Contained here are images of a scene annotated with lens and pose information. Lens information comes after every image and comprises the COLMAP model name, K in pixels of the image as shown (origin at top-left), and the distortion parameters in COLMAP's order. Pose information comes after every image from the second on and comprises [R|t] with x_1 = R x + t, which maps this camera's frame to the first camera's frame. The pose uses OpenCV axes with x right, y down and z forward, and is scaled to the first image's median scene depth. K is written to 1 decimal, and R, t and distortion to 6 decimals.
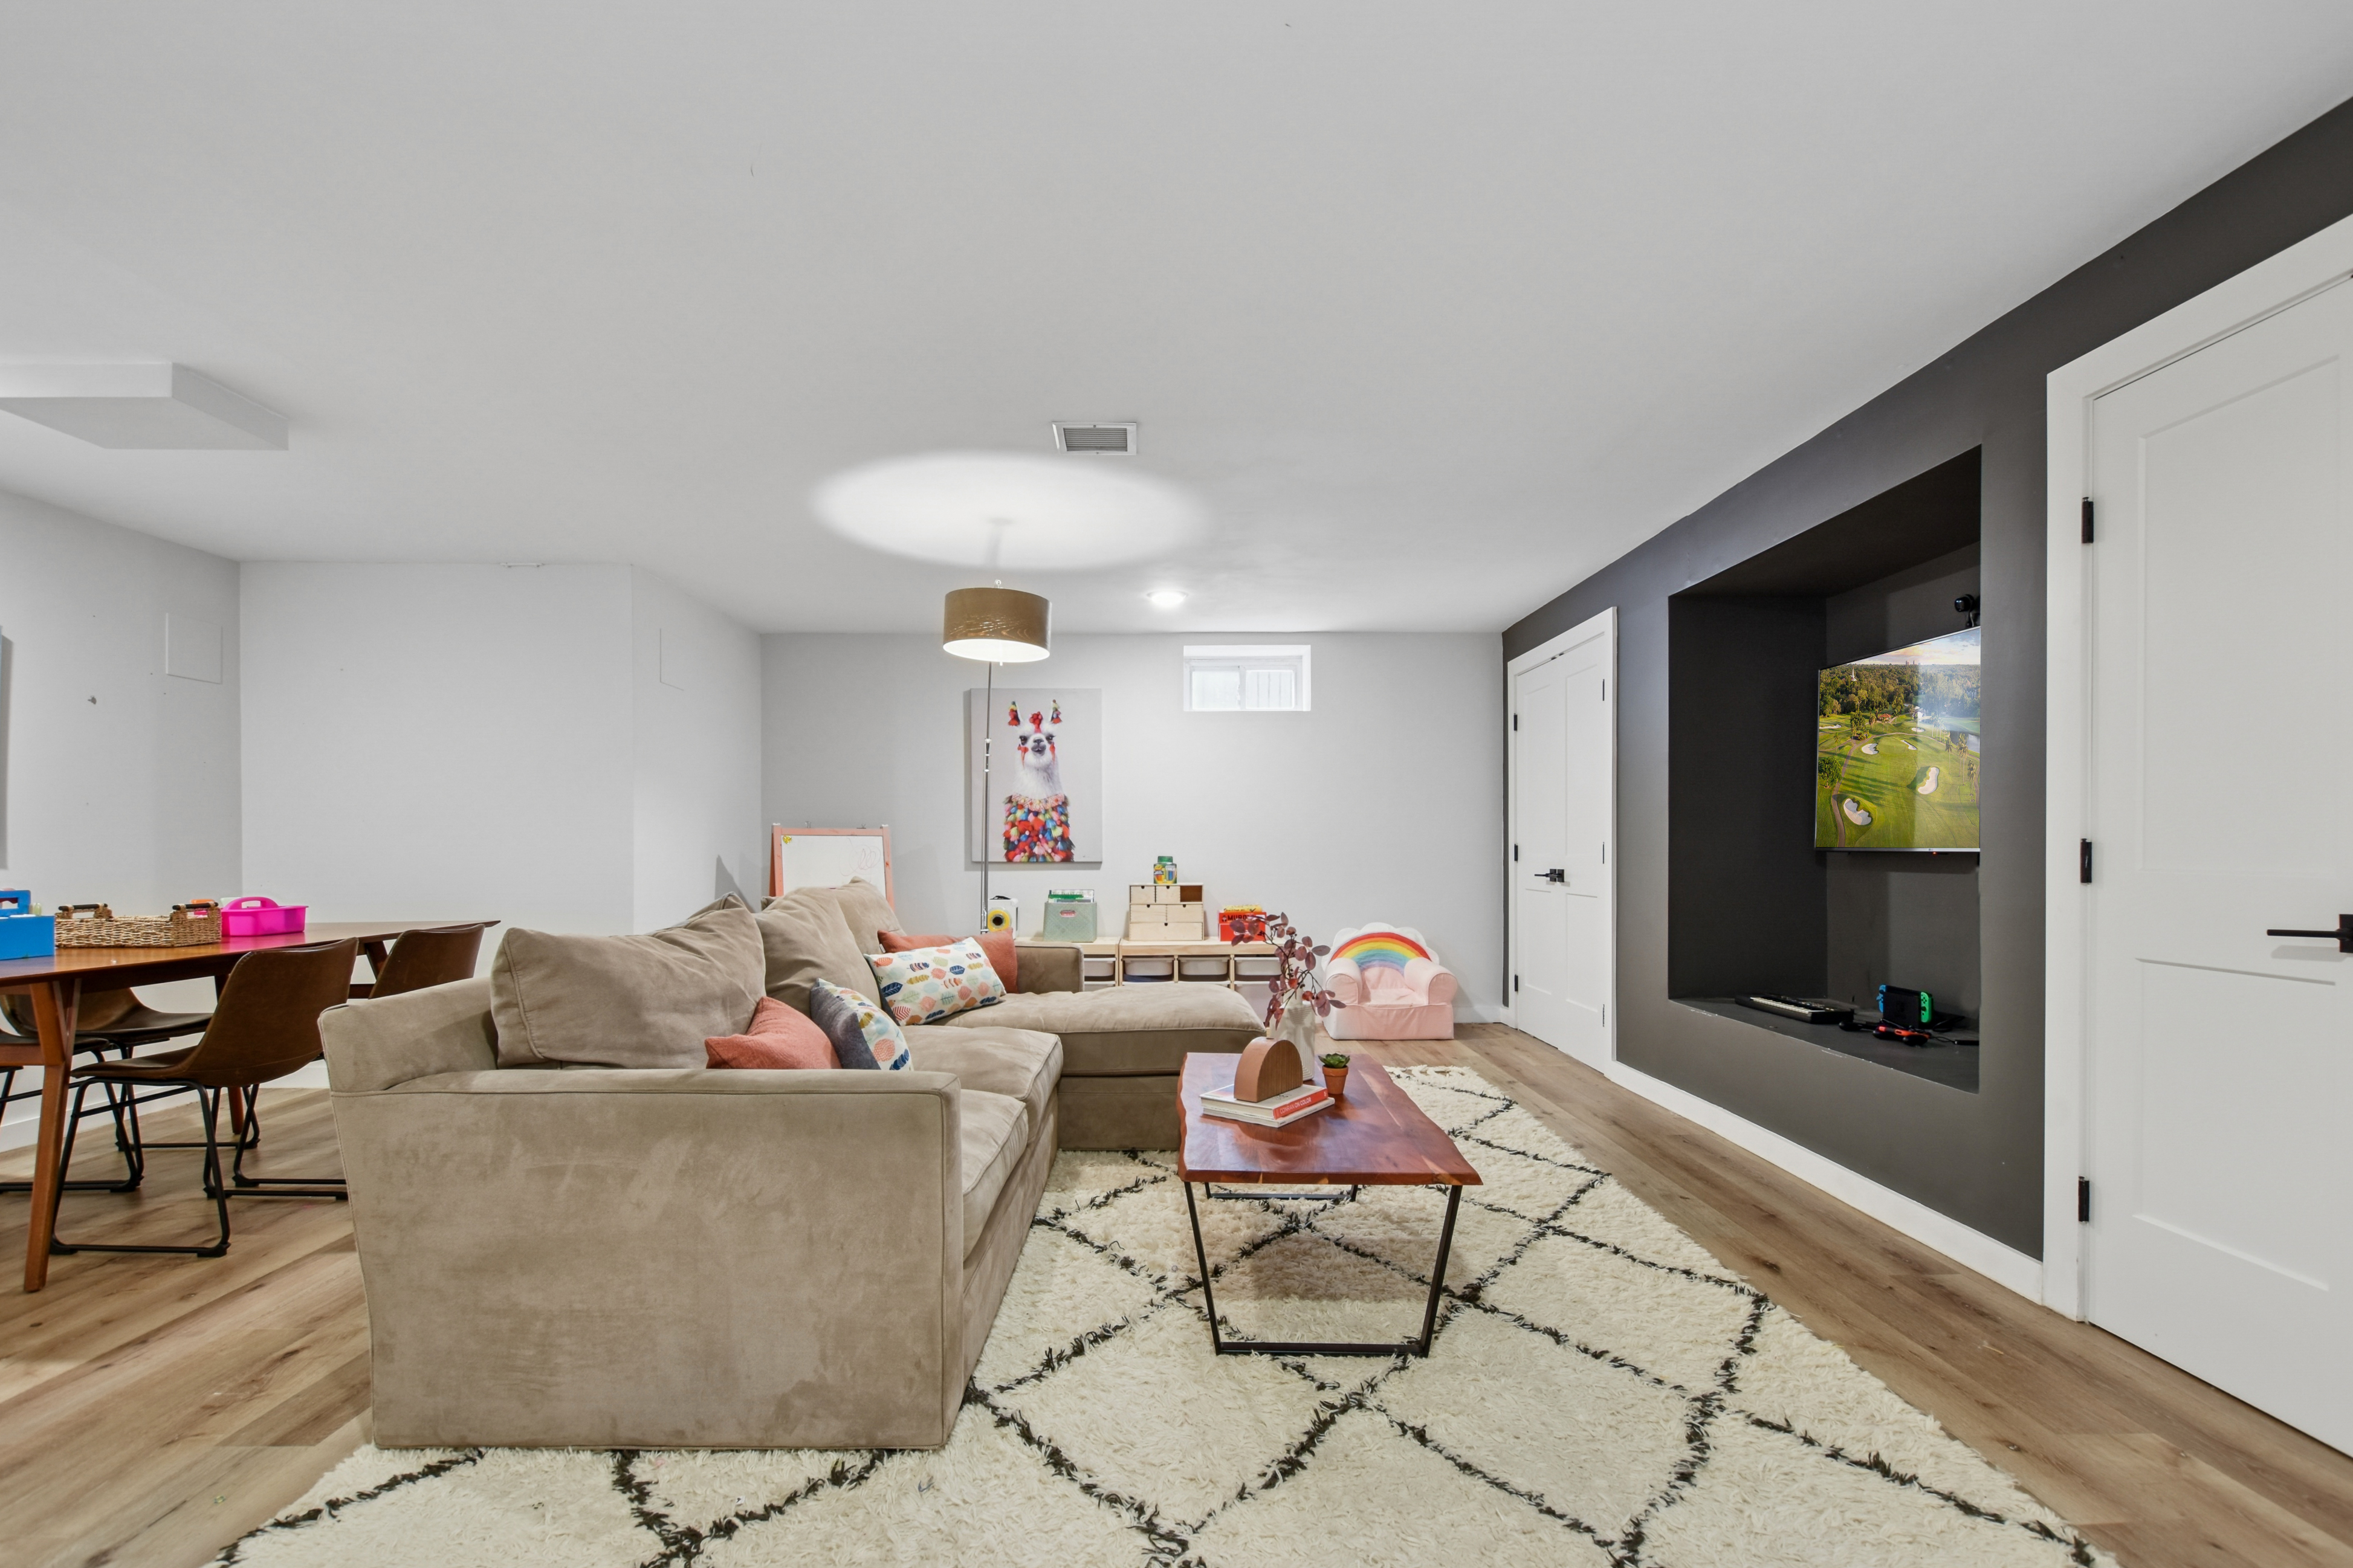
lens RADIAL K [[1057.7, 0, 1173.5], [0, 1057.7, 846.5], [0, 0, 1]] dist [0.023320, -0.017167]
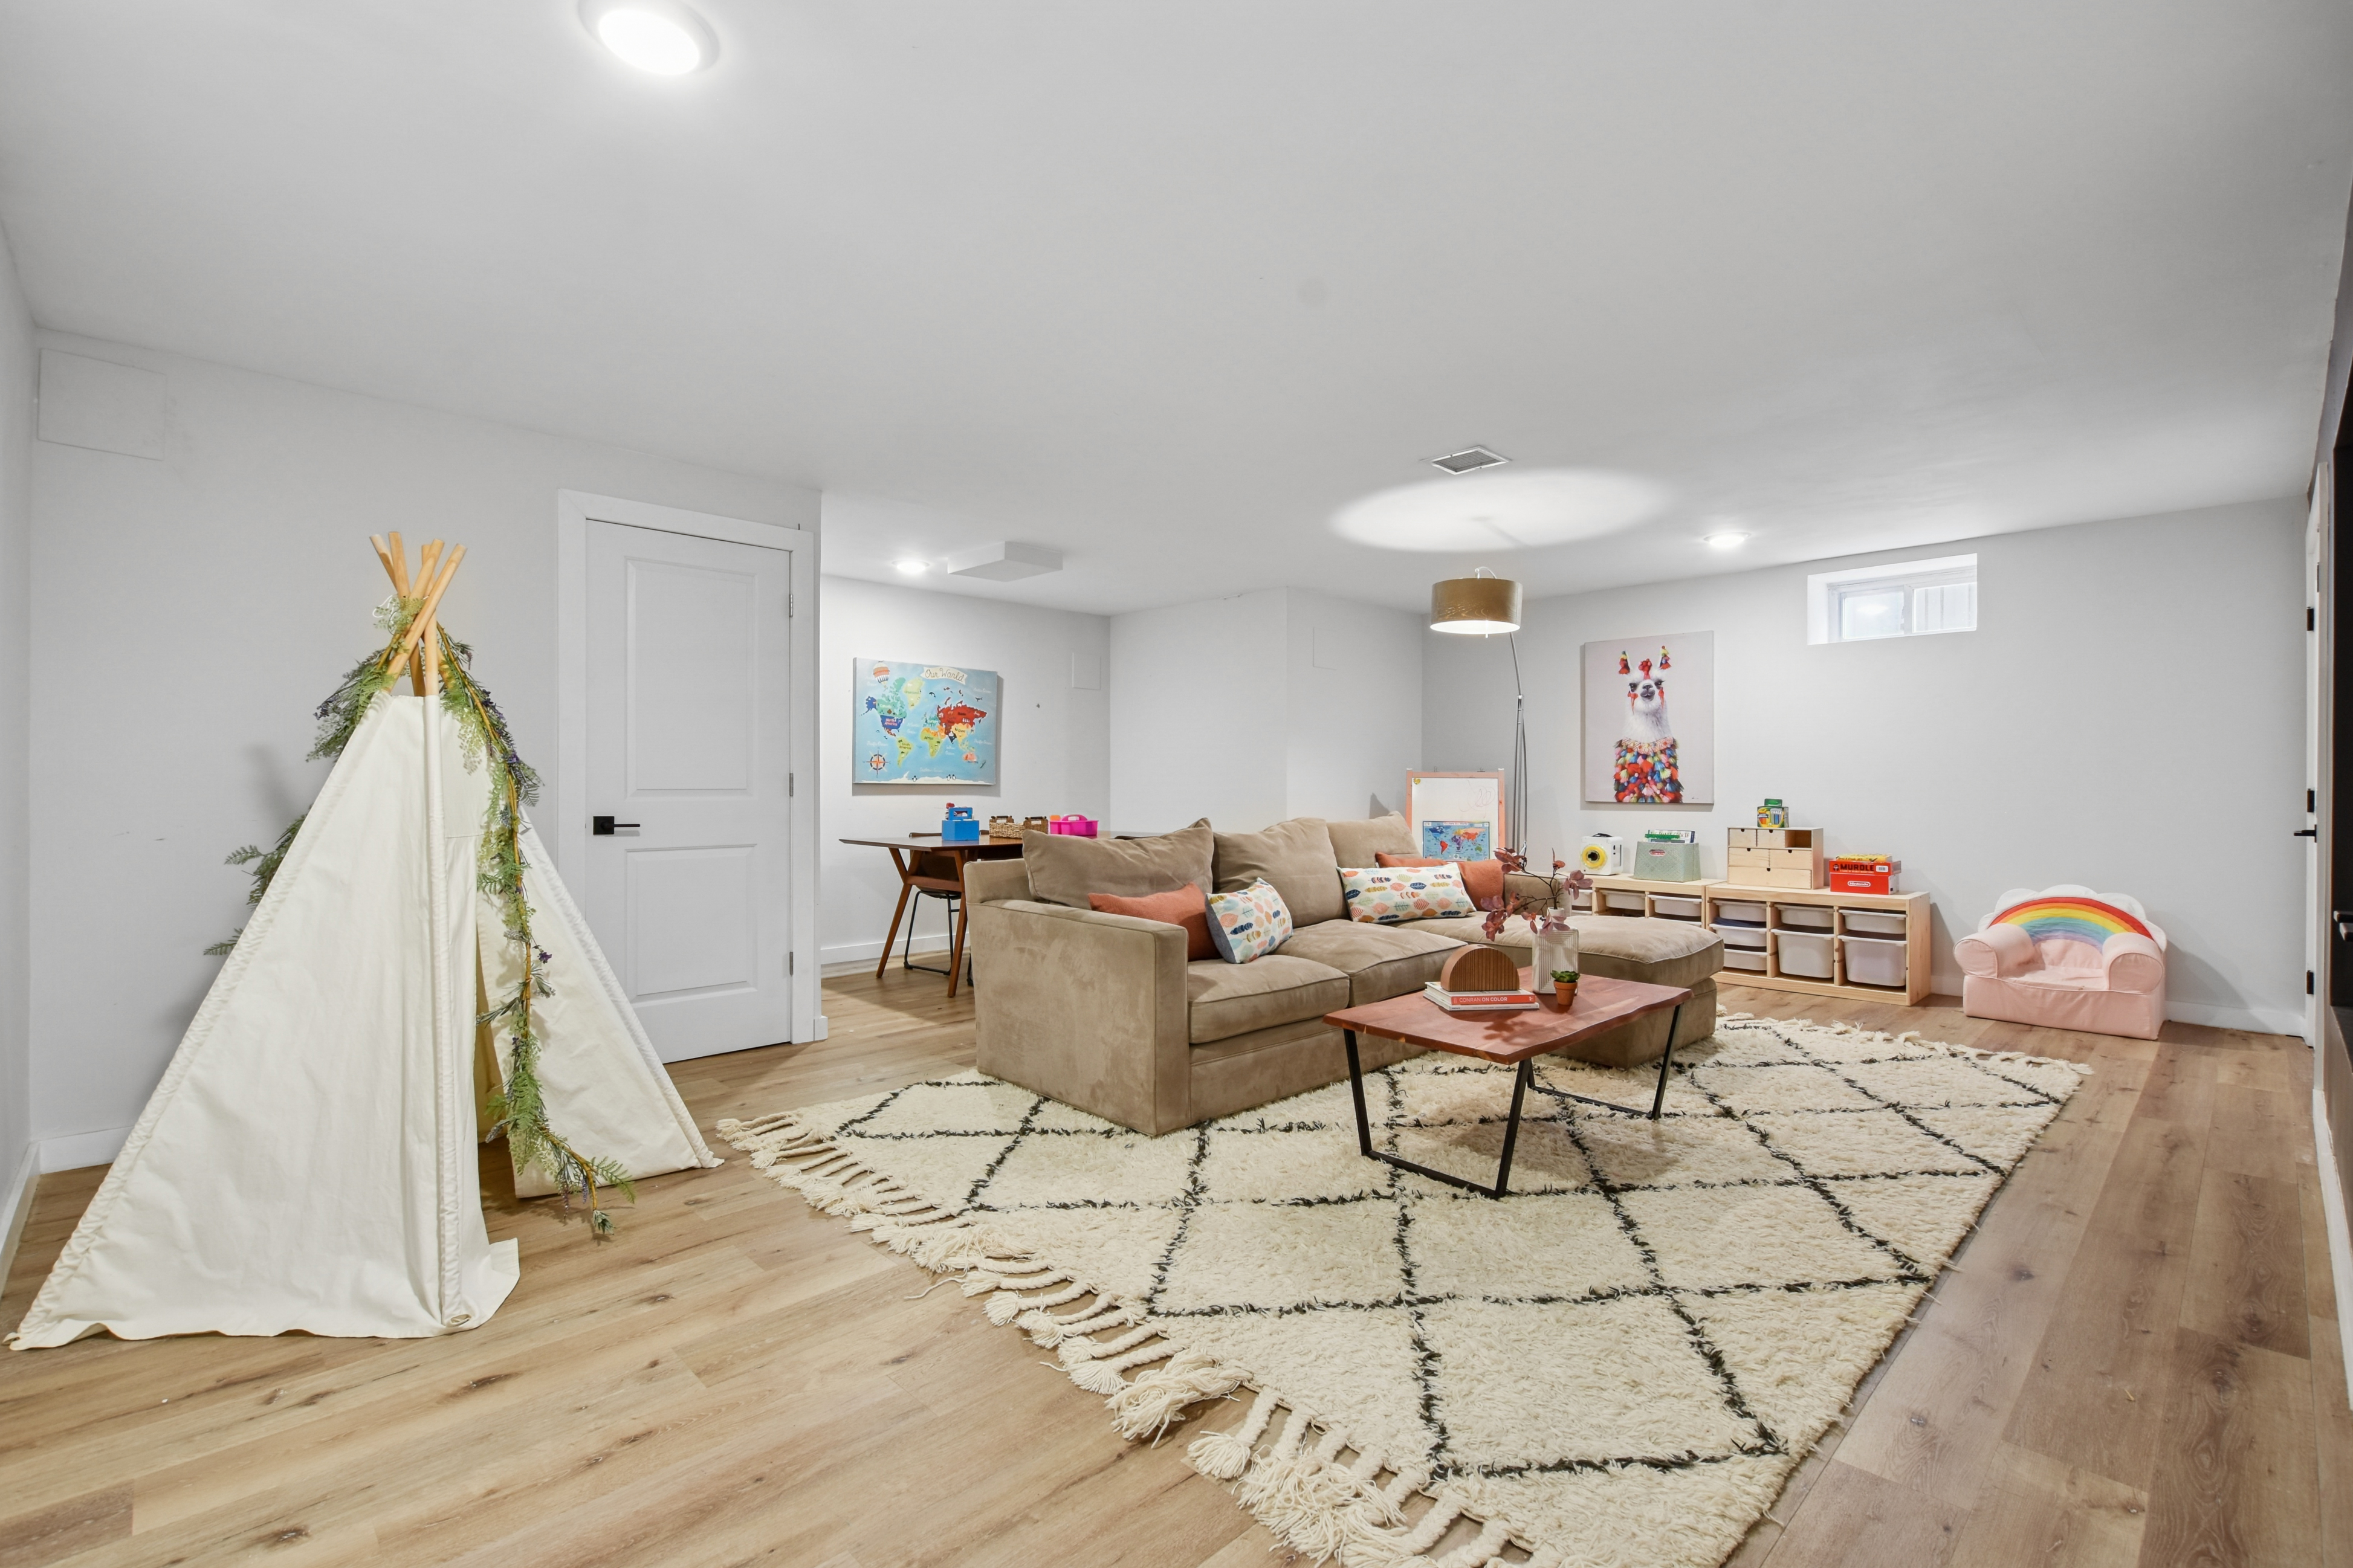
lens RADIAL K [[1039.3, 0, 1178.0], [0, 1039.3, 773.6], [0, 0, 1]] dist [0.003154, -0.000065]
pose [[0.690456, -0.003393, -0.723366, 0.459855], [-0.003381, 0.999963, -0.007918, -0.006867], [0.723366, 0.007913, 0.690419, -0.066717]]
